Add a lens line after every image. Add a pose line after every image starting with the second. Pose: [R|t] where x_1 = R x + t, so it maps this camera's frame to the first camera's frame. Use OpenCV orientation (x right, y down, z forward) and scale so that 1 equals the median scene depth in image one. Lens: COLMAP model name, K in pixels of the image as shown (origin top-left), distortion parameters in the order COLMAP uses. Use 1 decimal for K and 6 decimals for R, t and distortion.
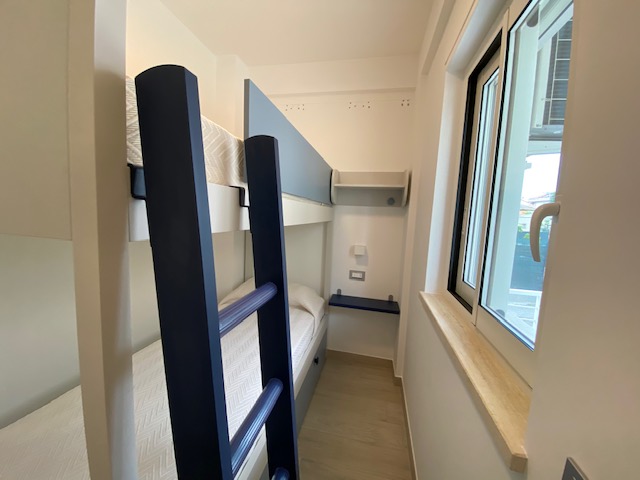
lens RADIAL K [[260.6, 0, 318.3], [0, 260.6, 240.0], [0, 0, 1]] dist [0.012029, -0.015800]
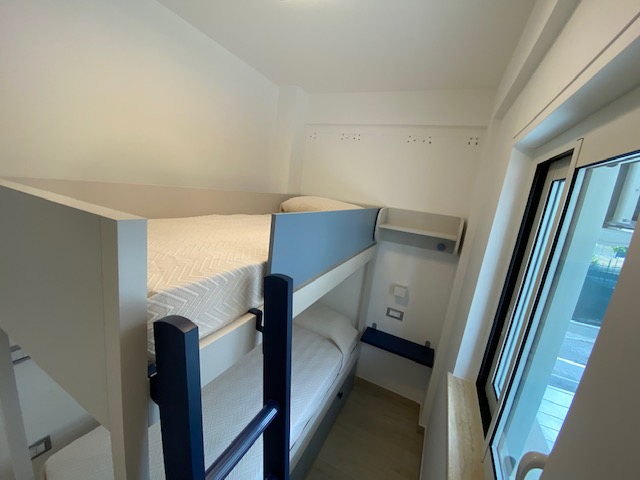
lens RADIAL K [[260.6, 0, 318.3], [0, 260.6, 240.0], [0, 0, 1]] dist [0.012029, -0.015800]
pose [[0.969623, 0.117762, -0.214390, 0.052388], [-0.100727, 0.990947, 0.088757, -0.217747], [0.222901, -0.064466, 0.972707, -0.004461]]
